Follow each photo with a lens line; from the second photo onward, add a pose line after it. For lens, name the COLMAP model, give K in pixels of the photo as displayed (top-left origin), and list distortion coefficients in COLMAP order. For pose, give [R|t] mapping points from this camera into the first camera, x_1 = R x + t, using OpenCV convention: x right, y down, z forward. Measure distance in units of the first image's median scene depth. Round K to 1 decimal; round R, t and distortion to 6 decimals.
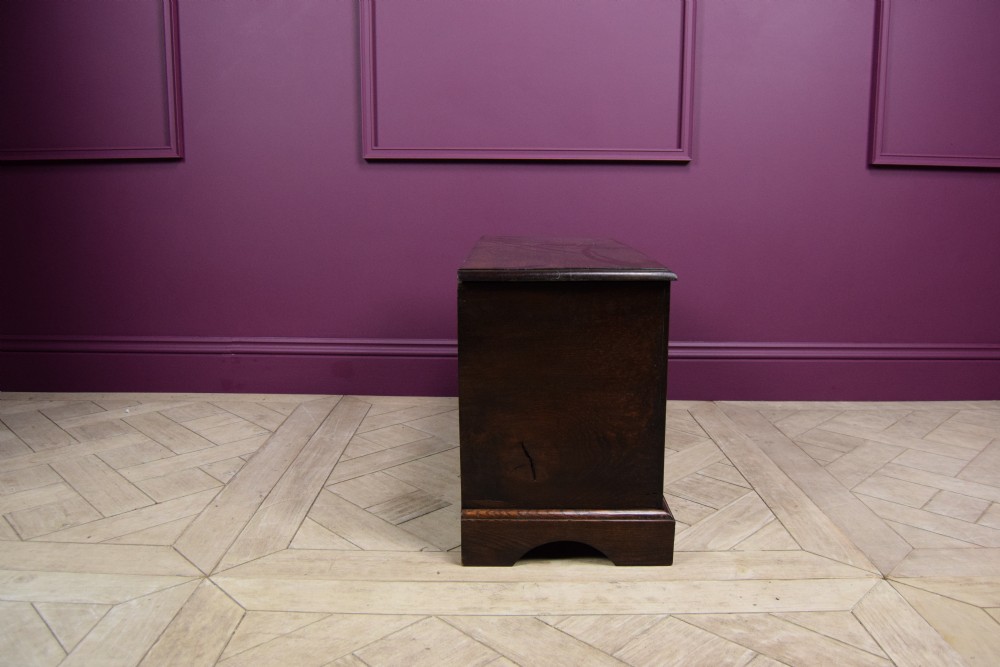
lens RADIAL K [[780.4, 0, 506.2], [0, 780.4, 338.6], [0, 0, 1]] dist [-0.098444, 0.042275]
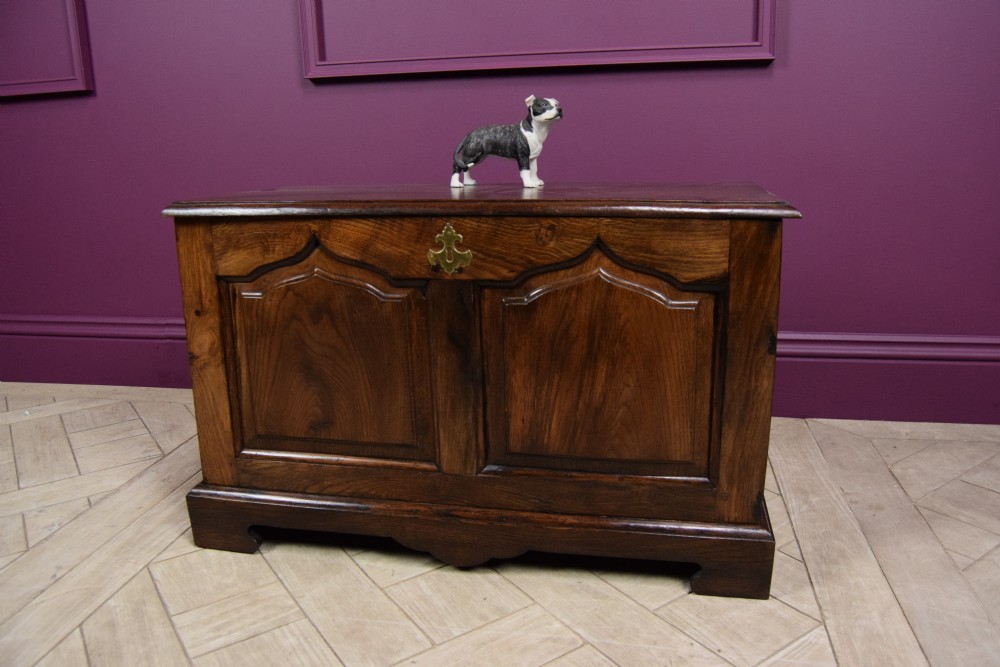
lens RADIAL K [[780.4, 0, 506.2], [0, 780.4, 338.6], [0, 0, 1]] dist [-0.098444, 0.042275]
pose [[0.982201, 0.015651, -0.187181, 0.179602], [-0.002499, 0.997523, 0.070299, -0.049384], [0.187817, -0.068580, 0.979807, 0.390452]]
